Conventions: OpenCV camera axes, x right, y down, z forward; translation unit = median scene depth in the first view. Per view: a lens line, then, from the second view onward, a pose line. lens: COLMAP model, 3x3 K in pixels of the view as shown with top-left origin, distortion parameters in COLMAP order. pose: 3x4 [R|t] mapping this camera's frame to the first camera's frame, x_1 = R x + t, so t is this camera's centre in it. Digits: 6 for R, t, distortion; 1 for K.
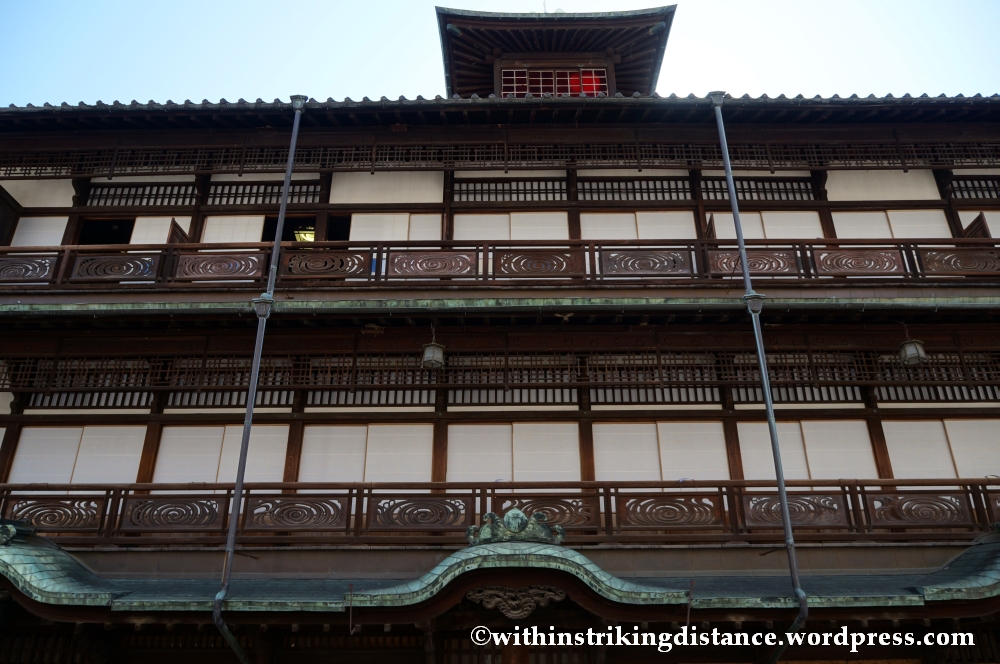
lens RADIAL K [[811.3, 0, 496.0], [0, 811.3, 317.5], [0, 0, 1]] dist [-0.008525, 0.000417]
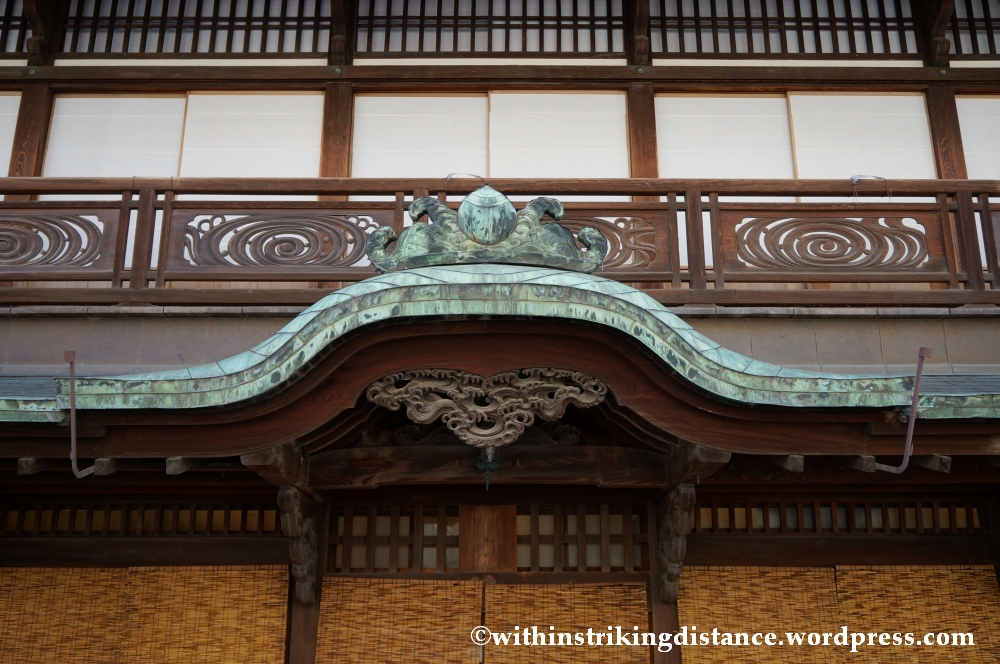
lens RADIAL K [[986.2, 0, 500.0], [0, 986.2, 332.0], [0, 0, 1]] dist [0.006123, 0.005994]
pose [[0.999852, 0.007452, 0.015525, 0.023361], [-0.009227, 0.993022, 0.117567, 0.250754], [-0.014541, -0.117692, 0.992944, 0.497980]]
